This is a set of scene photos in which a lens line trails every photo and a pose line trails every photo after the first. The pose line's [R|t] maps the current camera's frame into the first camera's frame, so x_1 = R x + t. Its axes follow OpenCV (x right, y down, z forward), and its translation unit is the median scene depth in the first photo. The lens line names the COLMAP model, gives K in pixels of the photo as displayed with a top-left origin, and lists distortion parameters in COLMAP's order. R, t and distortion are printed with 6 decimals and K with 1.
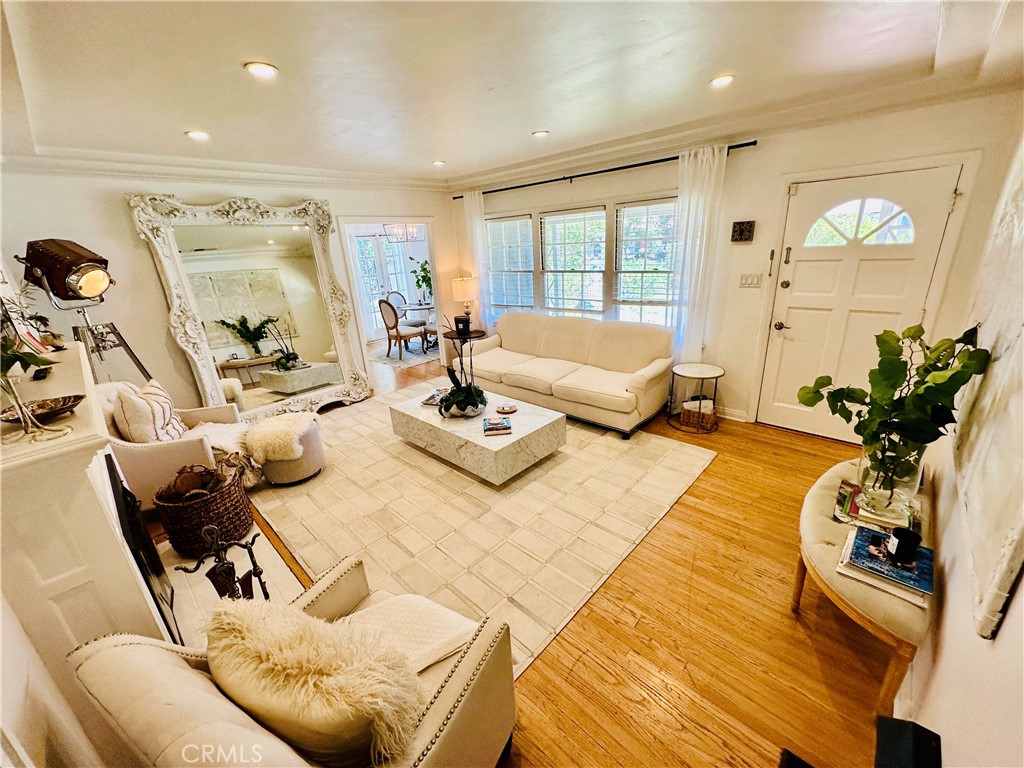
lens RADIAL K [[406.5, 0, 513.2], [0, 406.5, 383.5], [0, 0, 1]] dist [-0.001177, -0.000012]
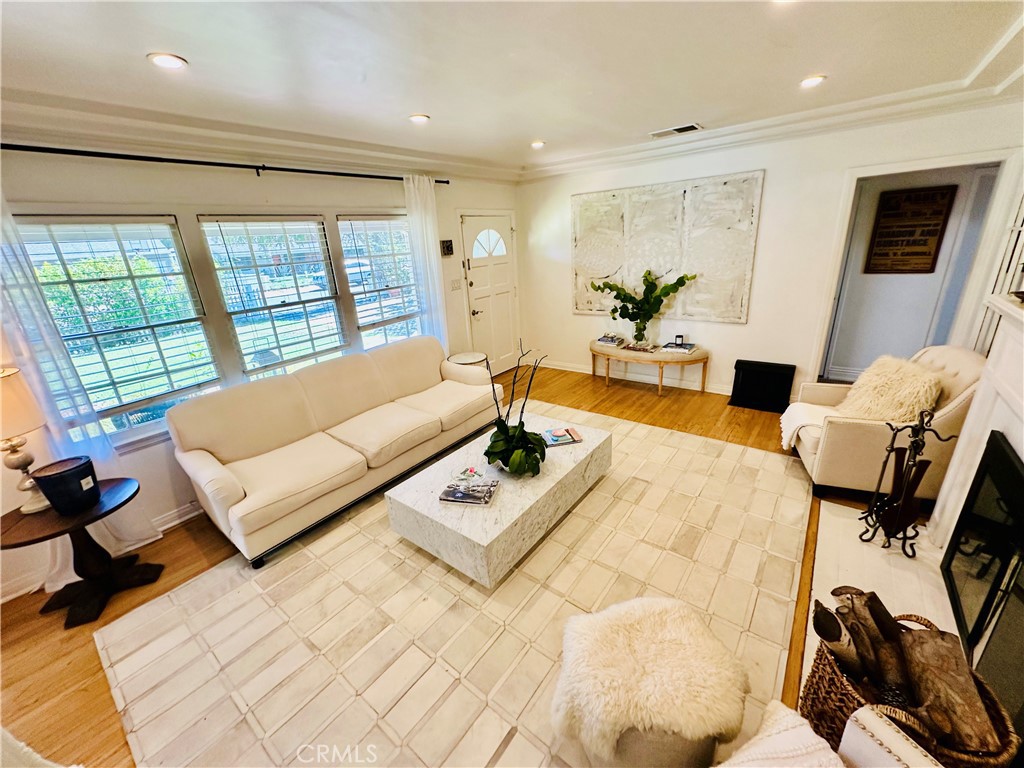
lens RADIAL K [[406.5, 0, 513.2], [0, 406.5, 383.5], [0, 0, 1]] dist [-0.001177, -0.000012]
pose [[-0.090708, -0.271207, 0.958237, -0.792434], [0.393182, 0.874285, 0.284665, -0.272983], [-0.914975, 0.402583, 0.027329, 0.917285]]
